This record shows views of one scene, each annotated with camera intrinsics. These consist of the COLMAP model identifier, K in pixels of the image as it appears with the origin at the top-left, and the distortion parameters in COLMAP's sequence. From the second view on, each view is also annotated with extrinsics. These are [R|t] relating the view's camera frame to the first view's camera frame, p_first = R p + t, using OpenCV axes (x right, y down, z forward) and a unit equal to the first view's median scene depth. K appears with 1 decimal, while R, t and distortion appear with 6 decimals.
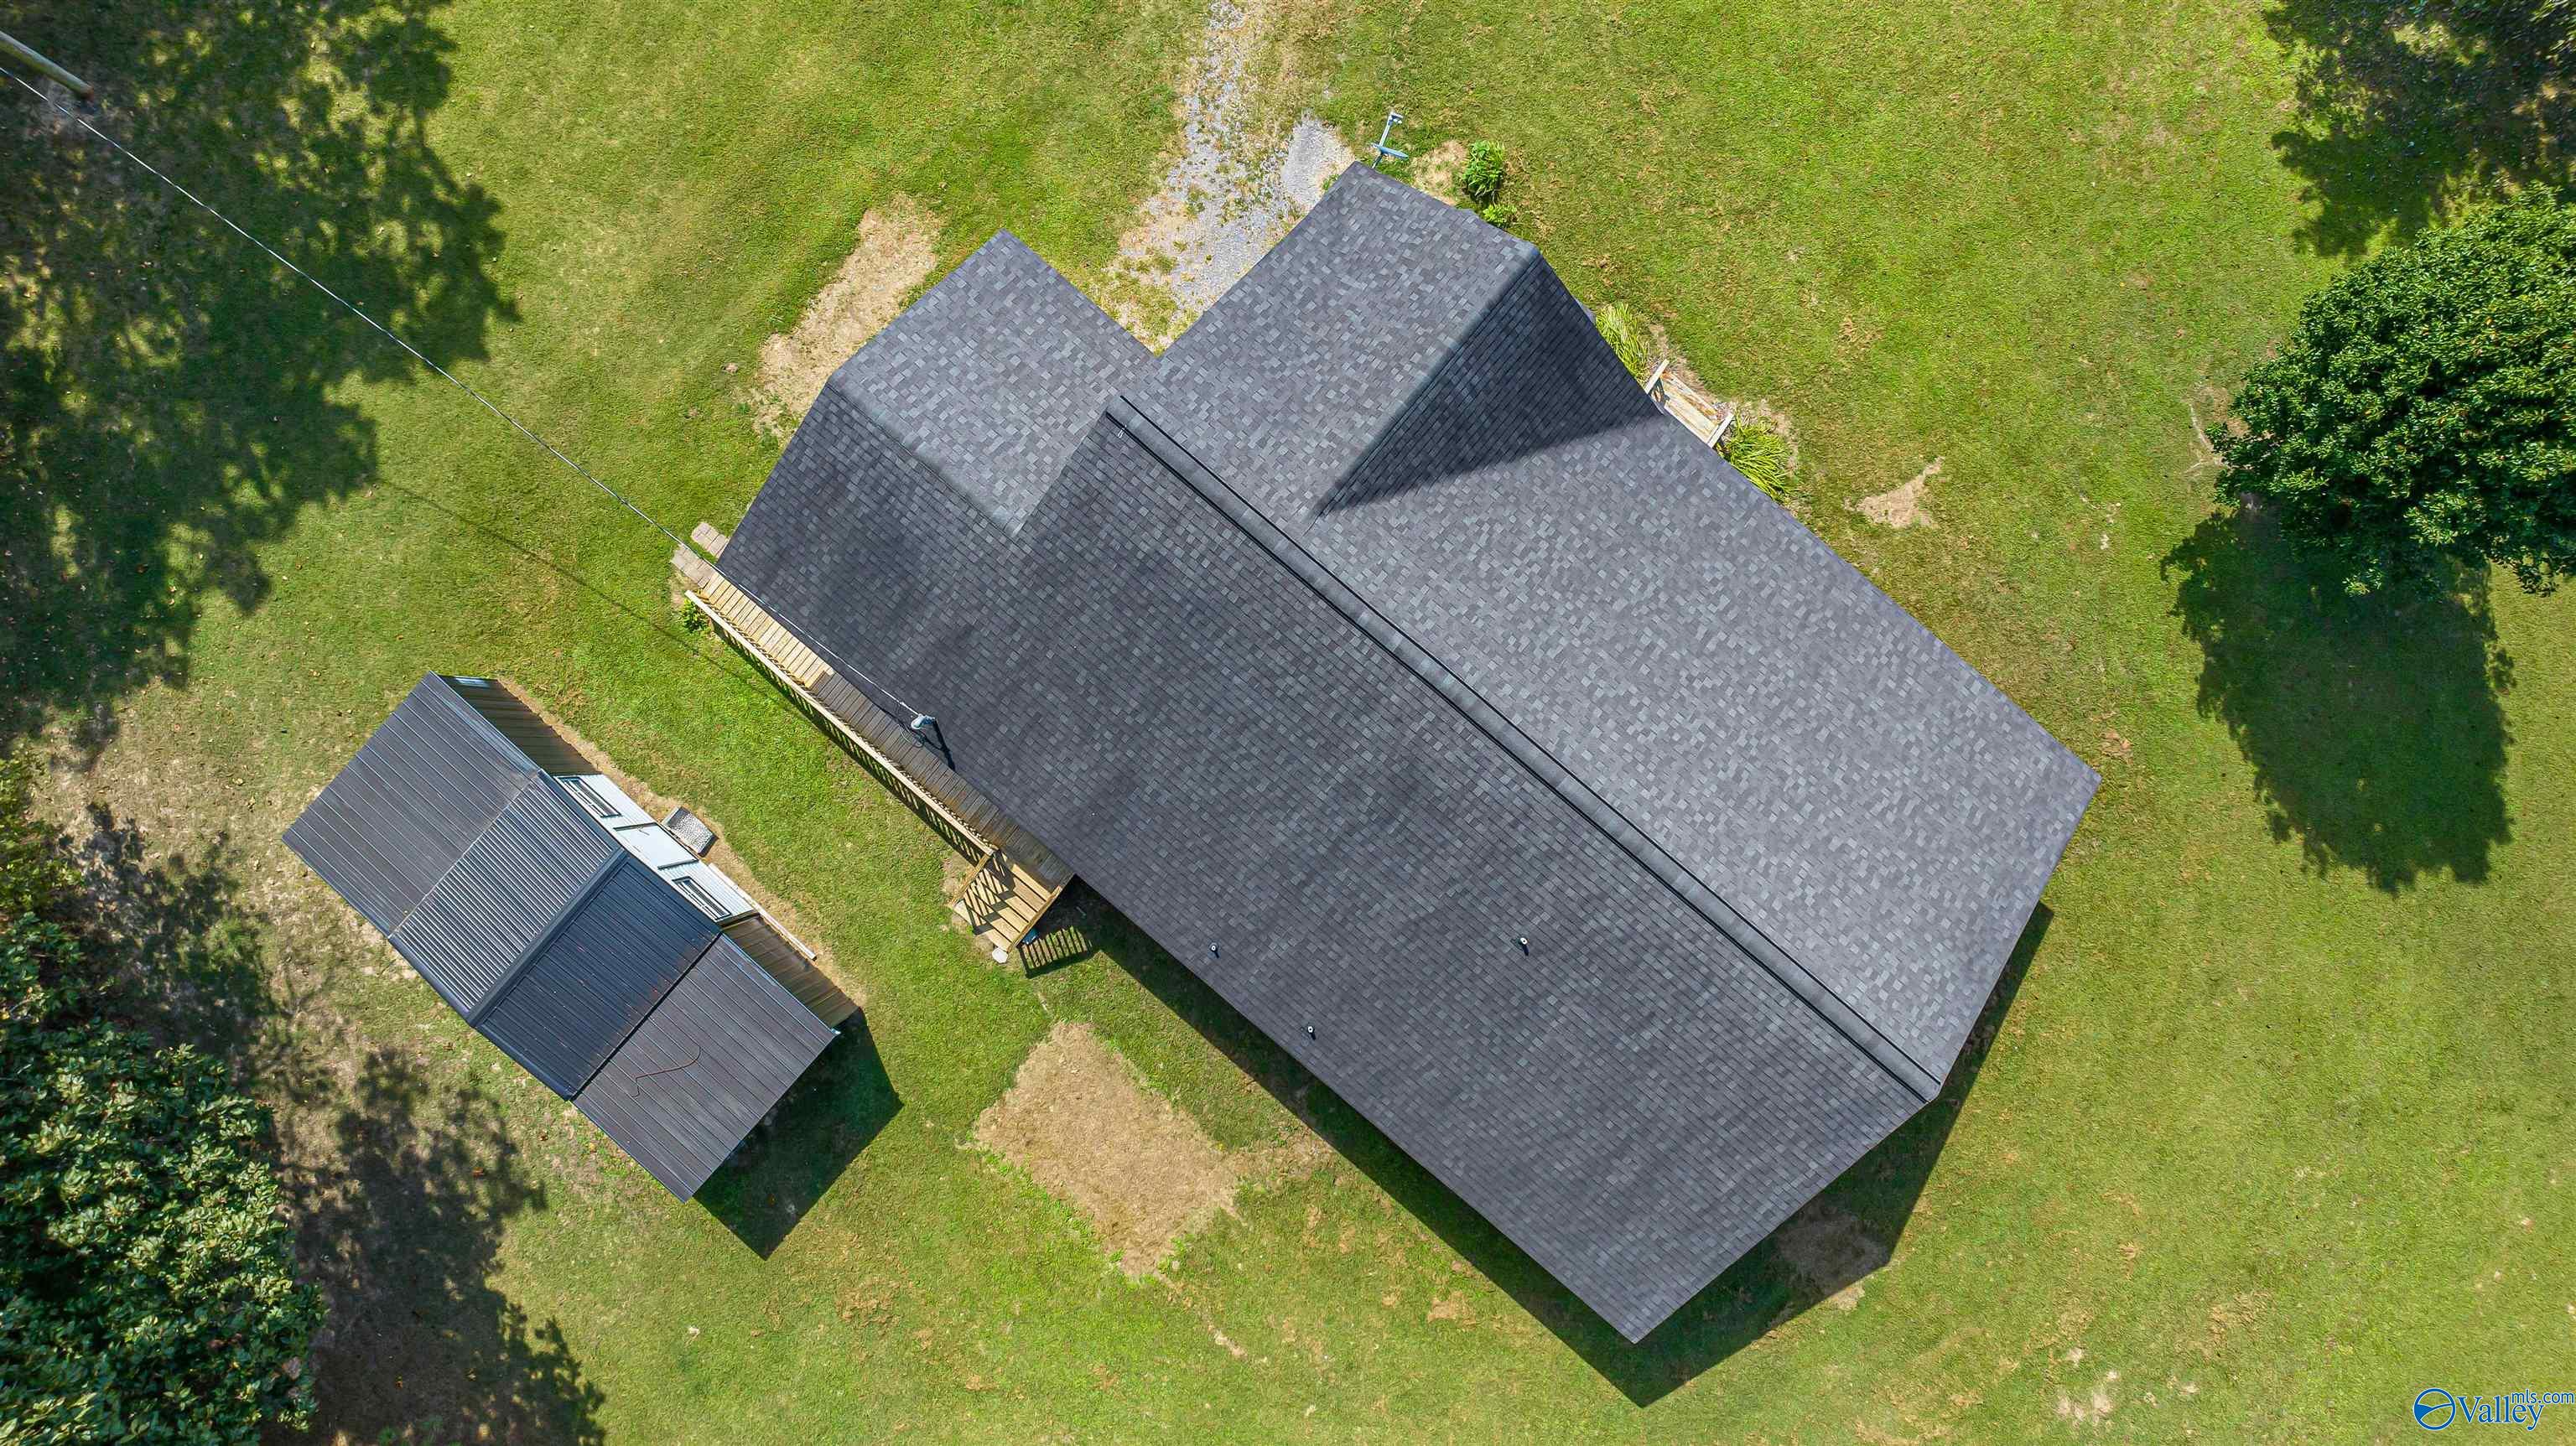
lens RADIAL K [[1803.9, 0, 1298.2], [0, 1803.9, 717.8], [0, 0, 1]] dist [-0.012236, -0.003919]
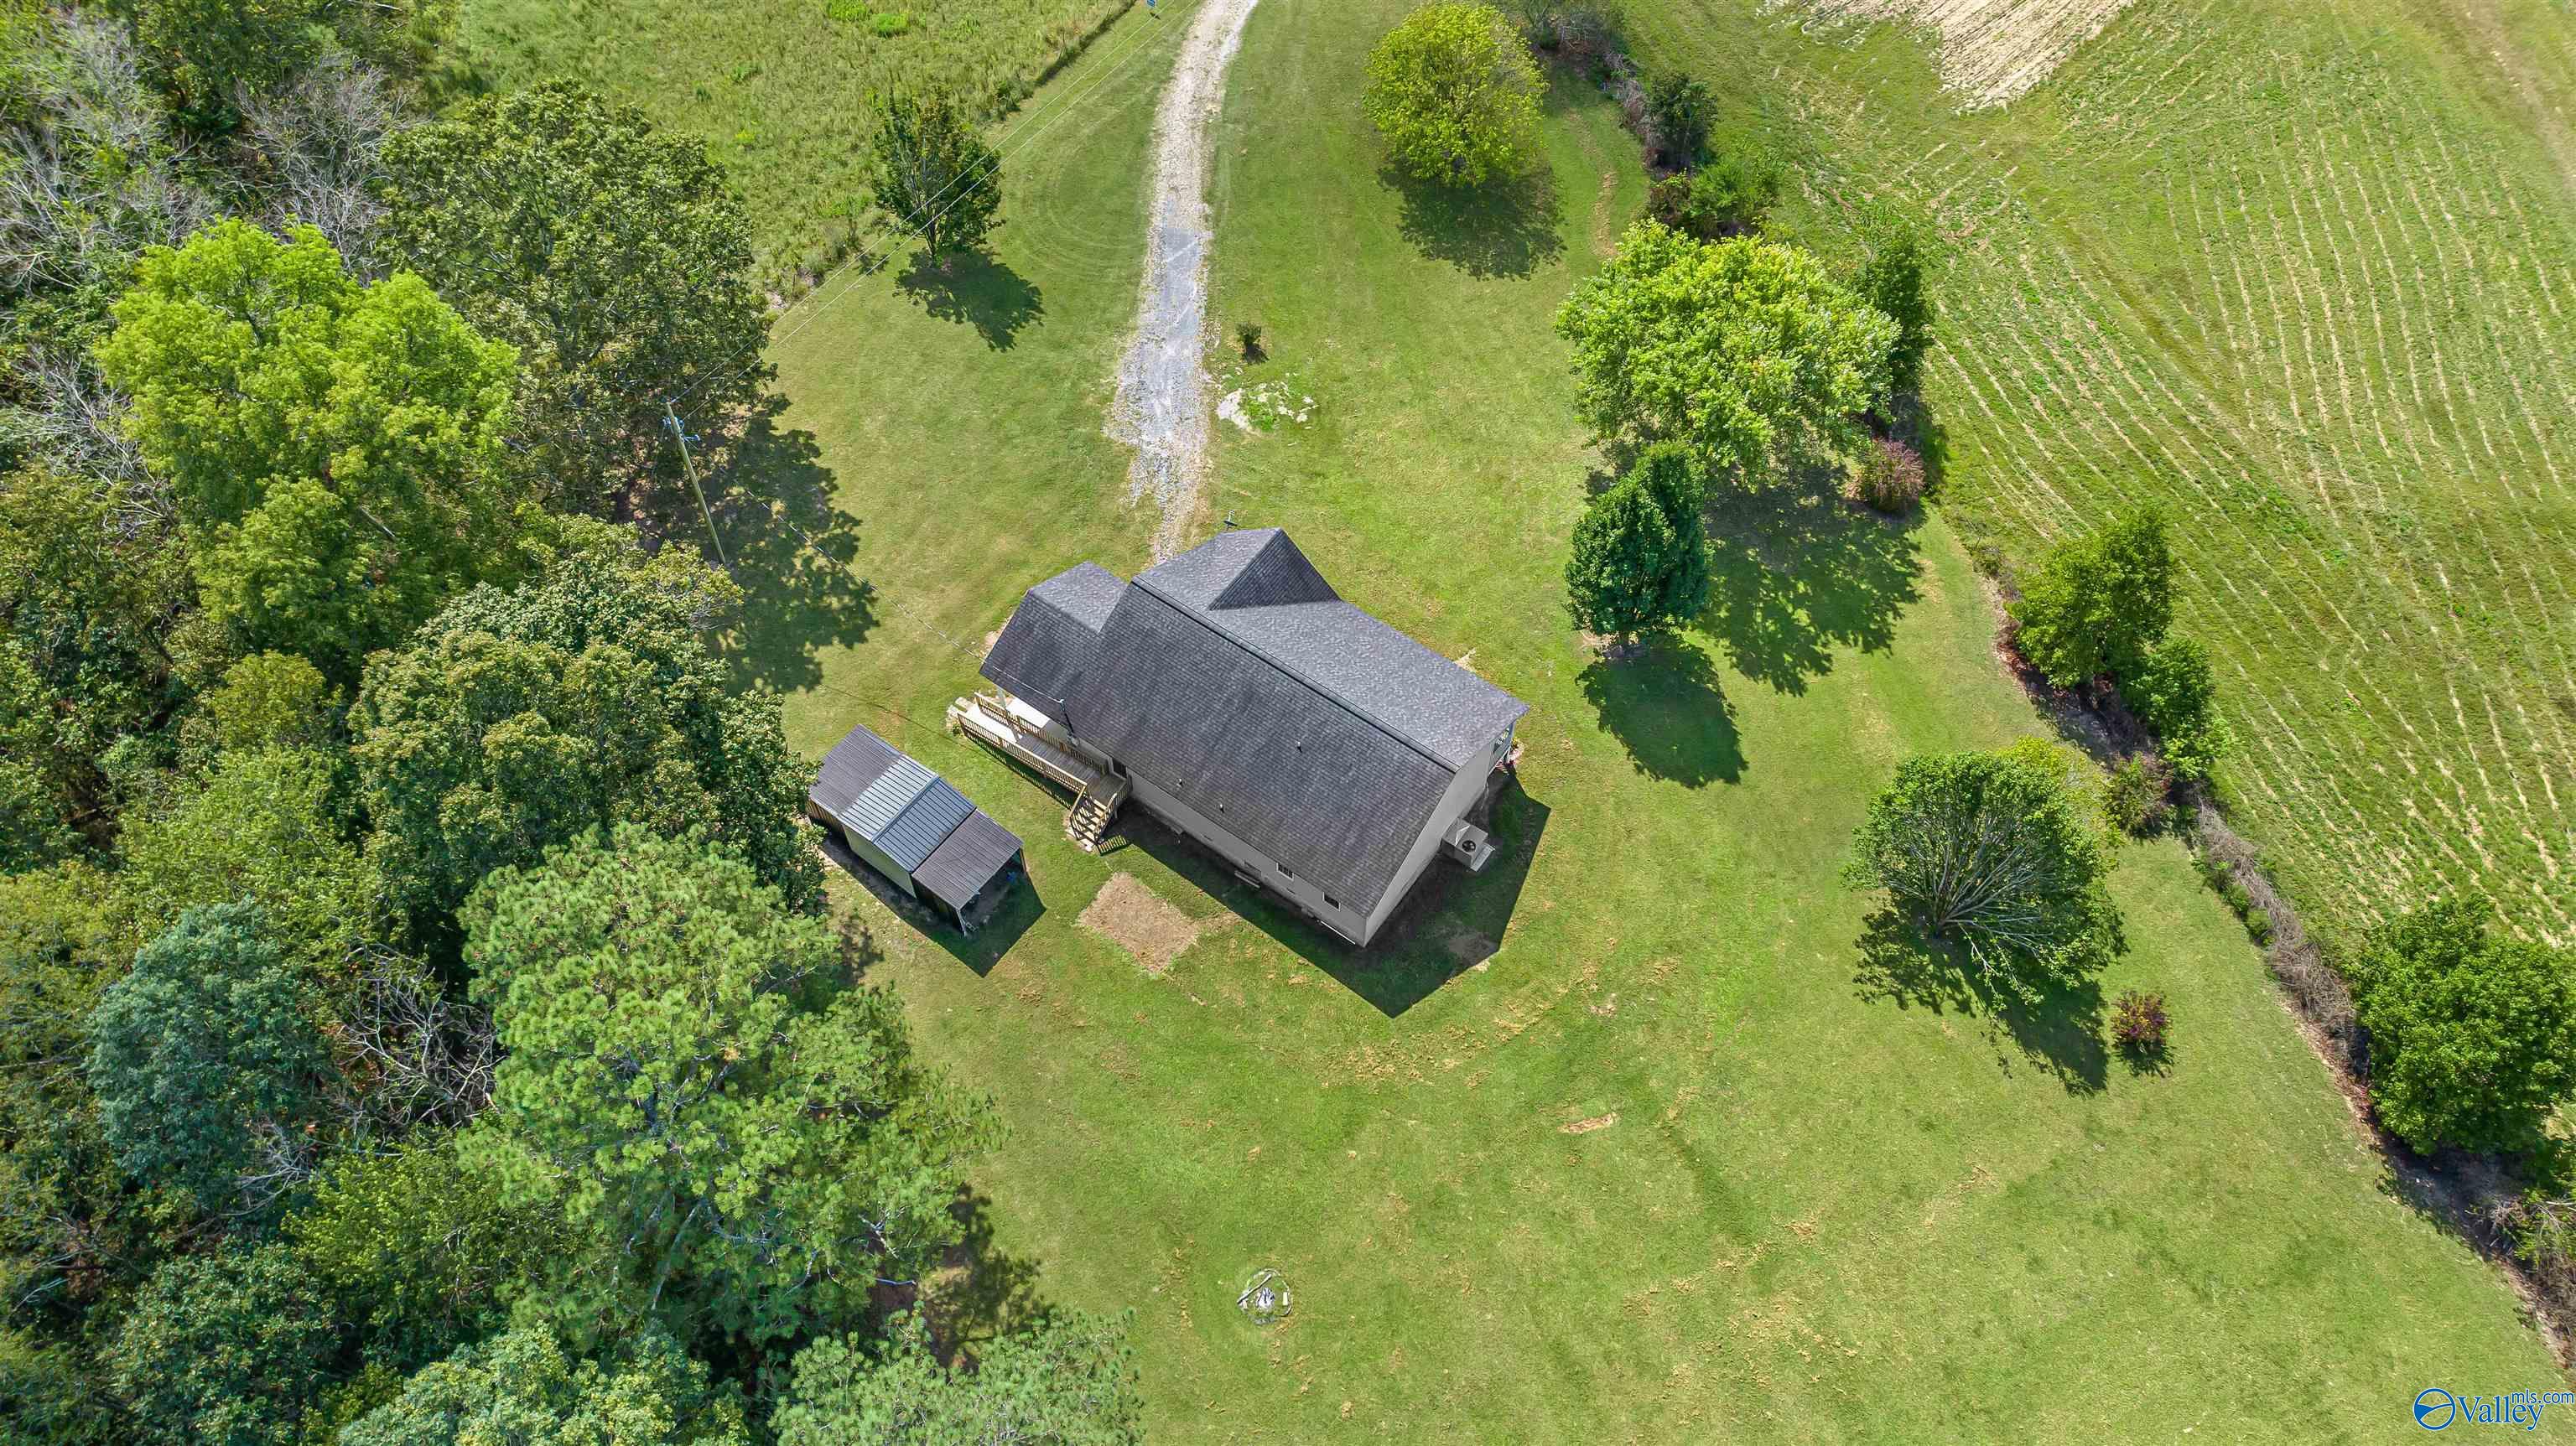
lens RADIAL K [[1803.9, 0, 1298.2], [0, 1803.9, 717.8], [0, 0, 1]] dist [-0.012236, -0.003919]
pose [[0.996536, -0.071787, 0.041980, 0.014792], [0.083117, 0.843290, -0.530994, 1.229339], [0.002717, 0.532643, 0.846335, -1.017442]]
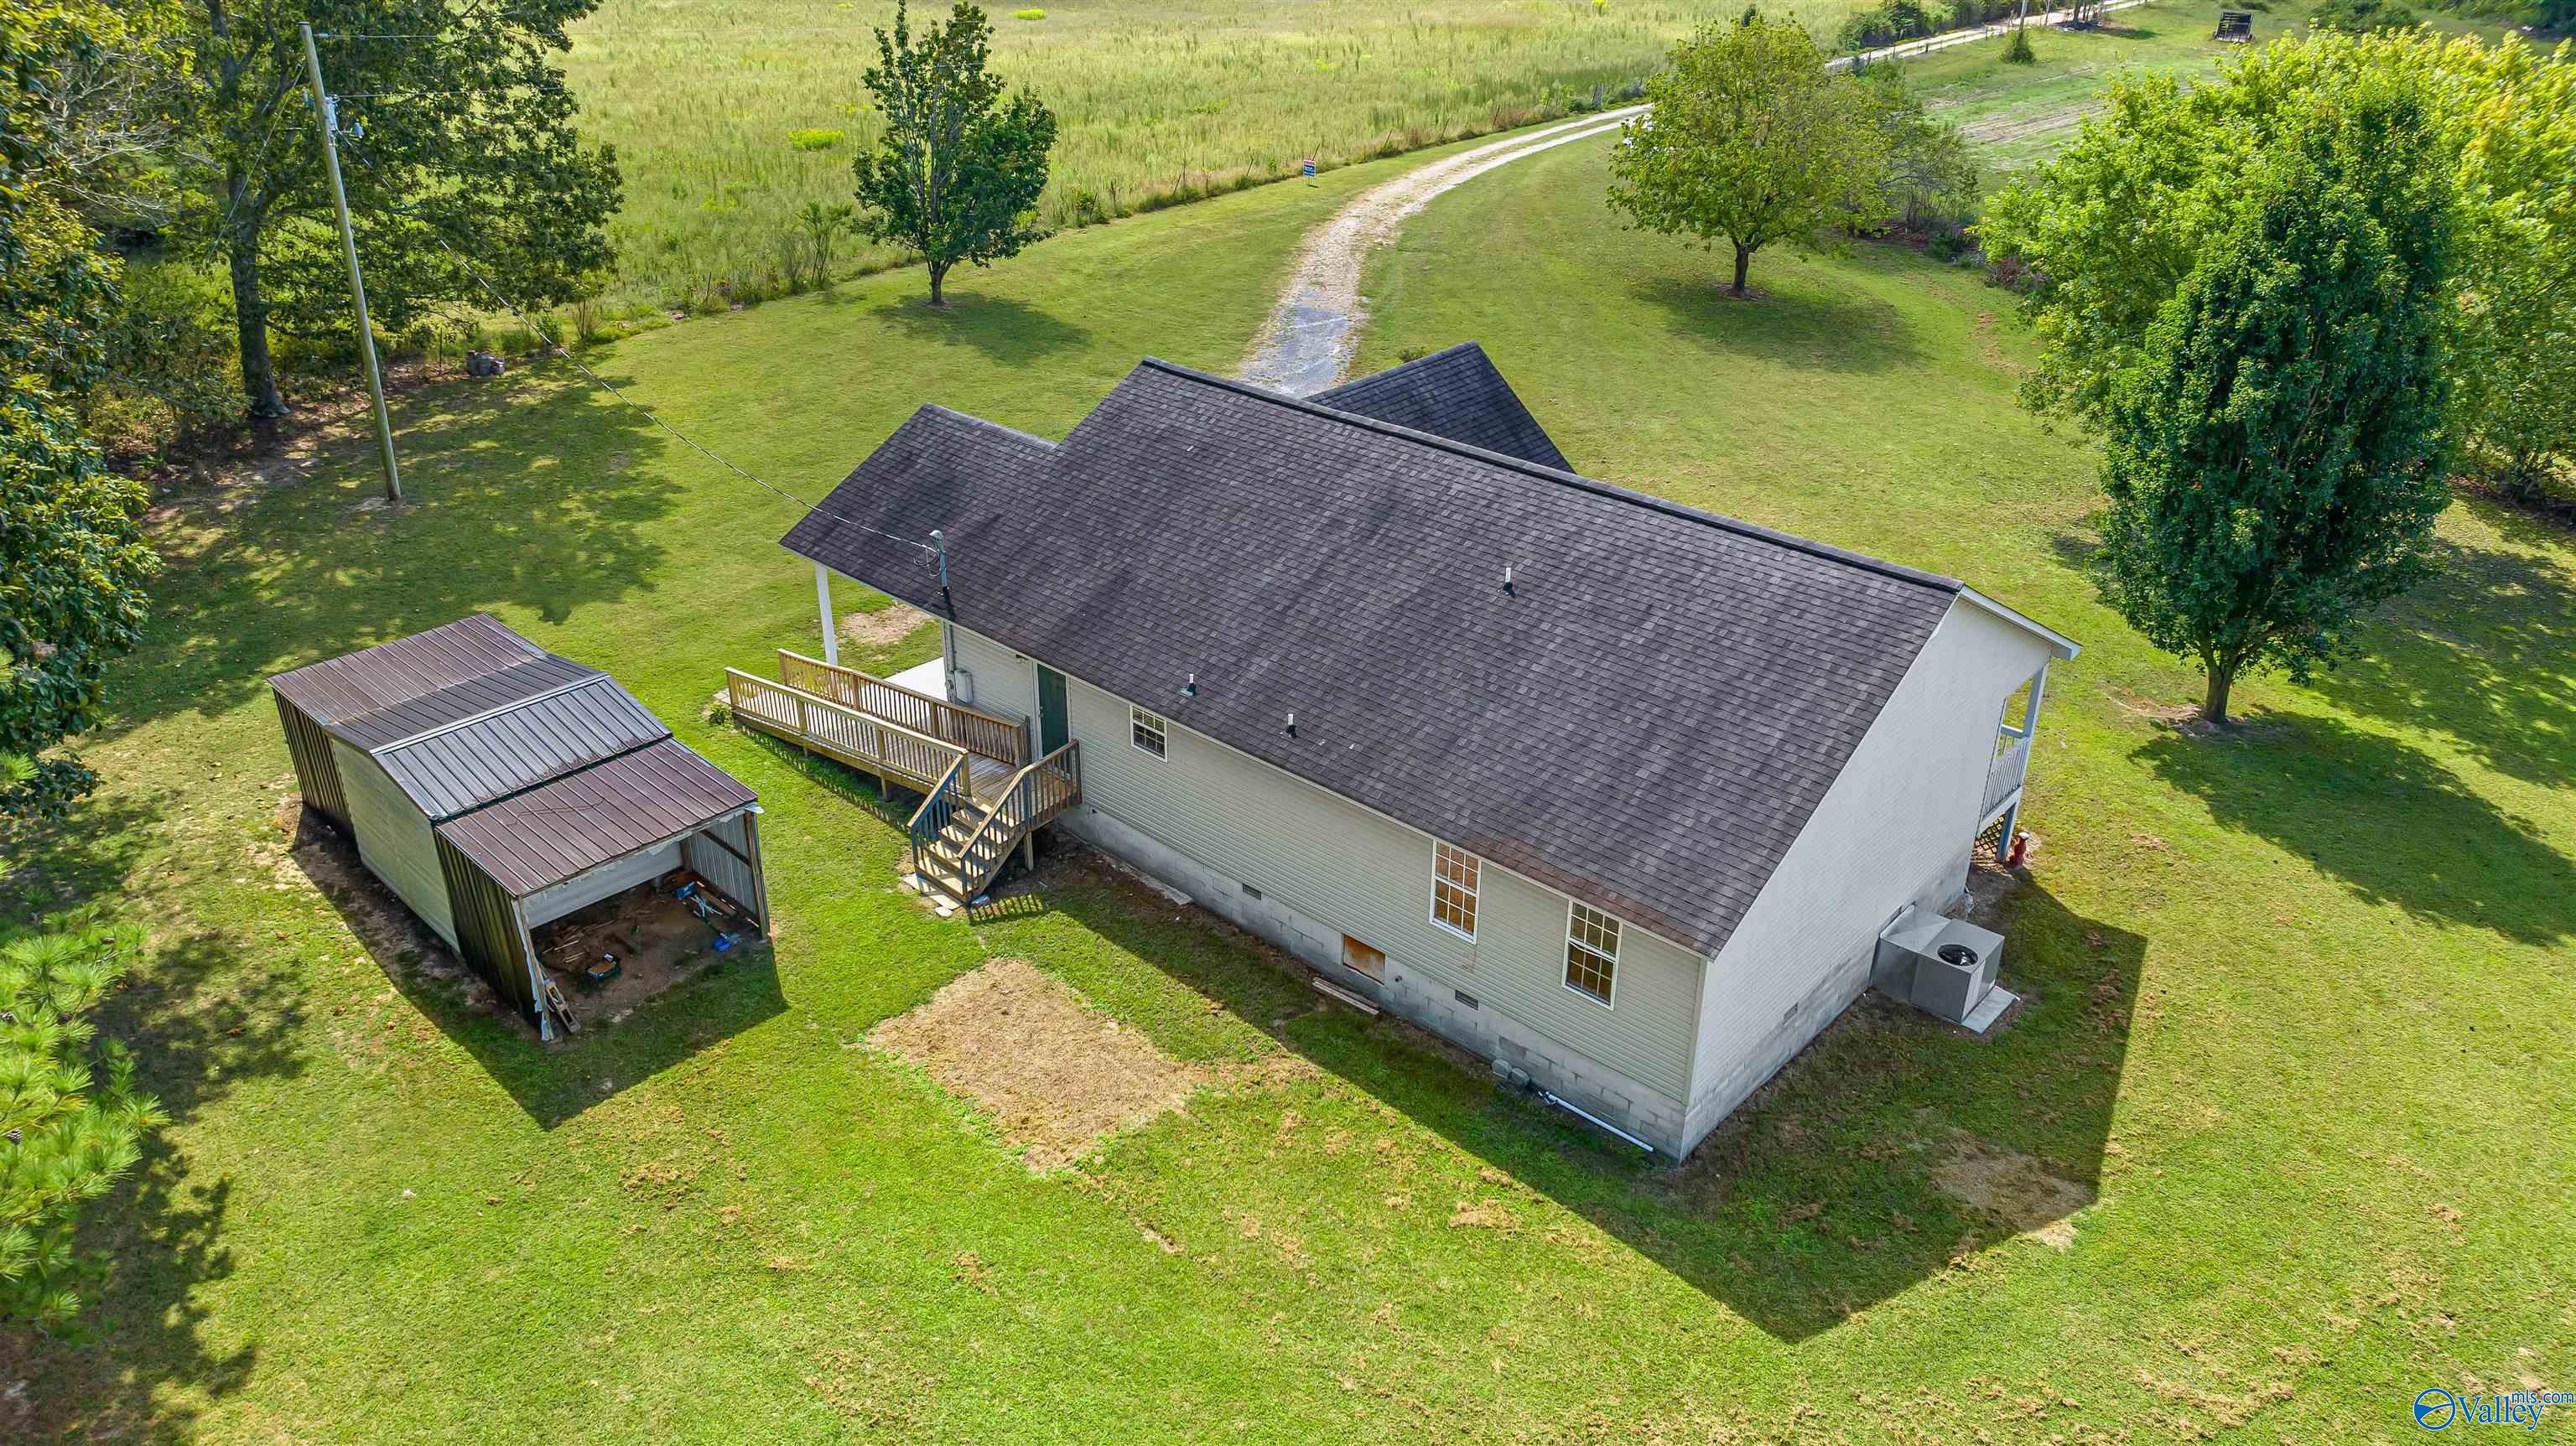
lens RADIAL K [[1817.8, 0, 1289.2], [0, 1817.8, 710.0], [0, 0, 1]] dist [-0.019250, -0.004840]
pose [[0.999507, 0.005329, -0.030928, 0.030600], [-0.029817, 0.468769, -0.882818, 0.869752], [0.009793, 0.883305, 0.468697, 0.500949]]
